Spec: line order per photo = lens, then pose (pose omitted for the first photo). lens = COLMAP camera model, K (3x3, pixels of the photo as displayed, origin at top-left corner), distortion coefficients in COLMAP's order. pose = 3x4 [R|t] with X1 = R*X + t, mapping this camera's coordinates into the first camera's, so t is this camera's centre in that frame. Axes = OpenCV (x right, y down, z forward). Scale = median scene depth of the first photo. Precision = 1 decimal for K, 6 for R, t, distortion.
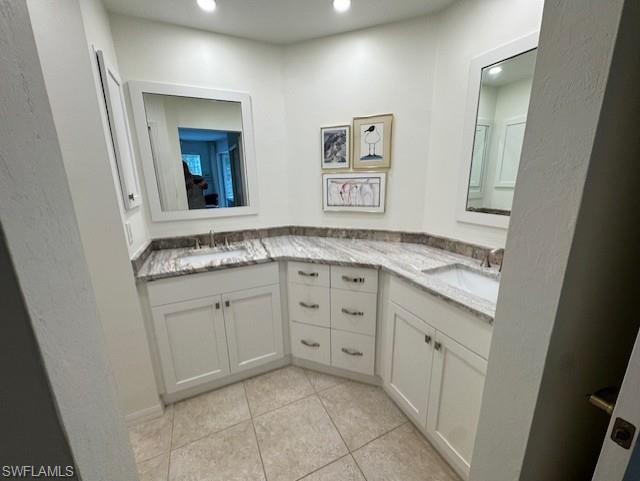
lens RADIAL K [[257.3, 0, 321.3], [0, 257.3, 239.7], [0, 0, 1]] dist [-0.006529, 0.001194]
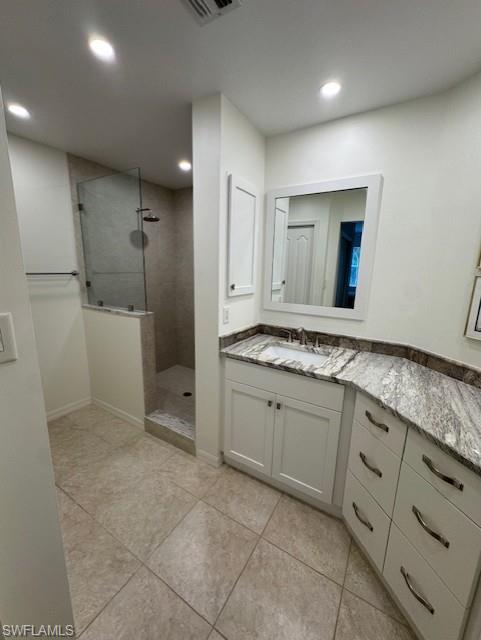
lens RADIAL K [[257.3, 0, 240.8], [0, 257.3, 318.6], [0, 0, 1]] dist [-0.006529, 0.001194]
pose [[0.544313, 0.198100, -0.815157, 0.228519], [-0.229315, 0.969844, 0.082569, -0.094269], [0.806932, 0.141984, 0.573325, 0.250697]]
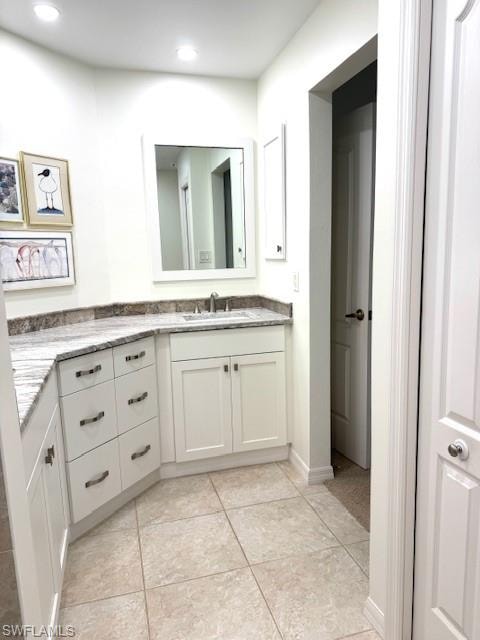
lens RADIAL K [[440.0, 0, 239.8], [0, 440.0, 321.1], [0, 0, 1]] dist [-0.001286, -0.003955]
pose [[0.167371, -0.142320, 0.975568, -0.991101], [0.252829, 0.962631, 0.097057, -0.005060], [-0.952924, 0.230407, 0.197099, 0.319858]]
